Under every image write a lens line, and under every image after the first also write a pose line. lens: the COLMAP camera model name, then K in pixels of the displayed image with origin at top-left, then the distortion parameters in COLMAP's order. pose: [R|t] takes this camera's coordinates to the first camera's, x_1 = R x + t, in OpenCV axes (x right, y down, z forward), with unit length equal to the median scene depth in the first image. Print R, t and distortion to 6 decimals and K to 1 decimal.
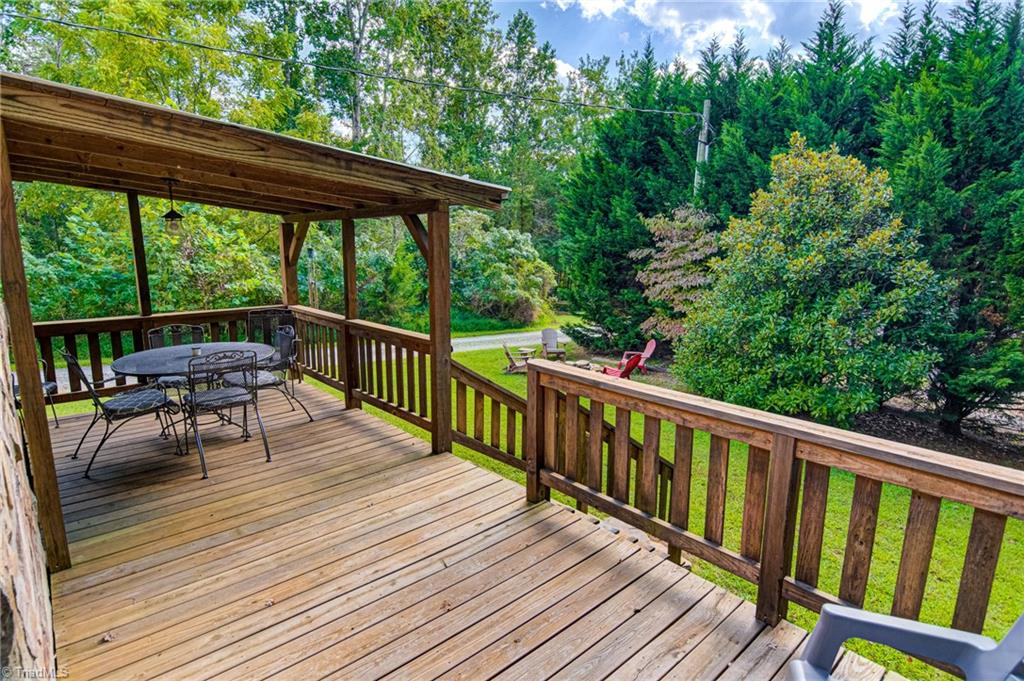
lens RADIAL K [[551.0, 0, 502.6], [0, 551.0, 337.7], [0, 0, 1]] dist [0.000719, -0.016785]
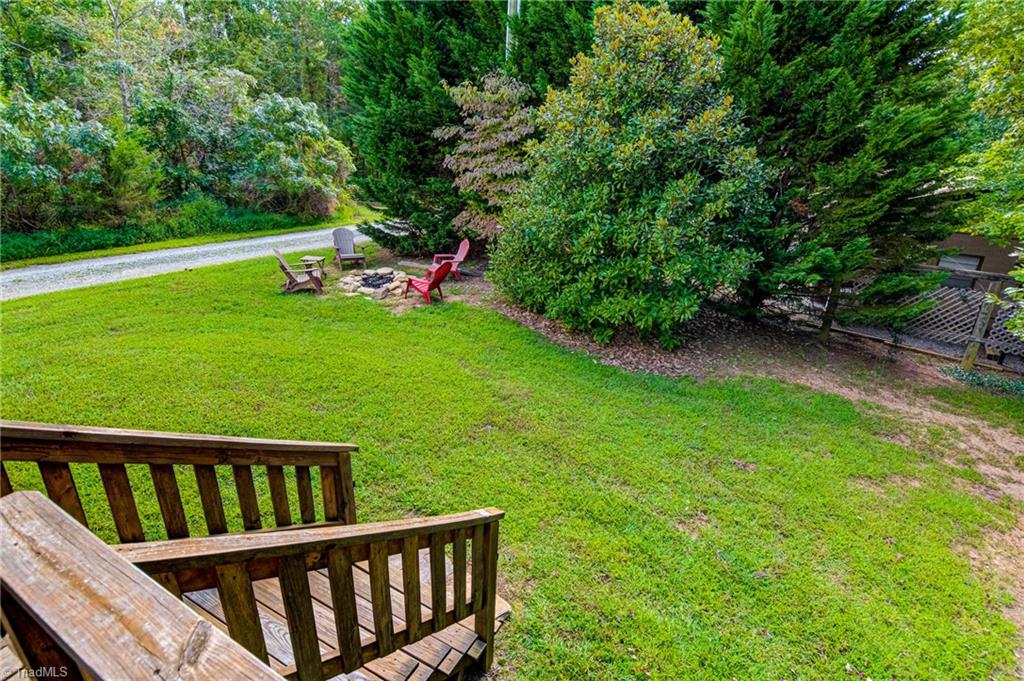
lens RADIAL K [[541.0, 0, 515.5], [0, 541.0, 337.5], [0, 0, 1]] dist [0.003175, -0.018218]
pose [[0.943760, -0.101466, 0.314678, 0.066668], [0.032054, 0.975342, 0.218358, -0.029454], [-0.329075, -0.195991, 0.923741, 0.172079]]
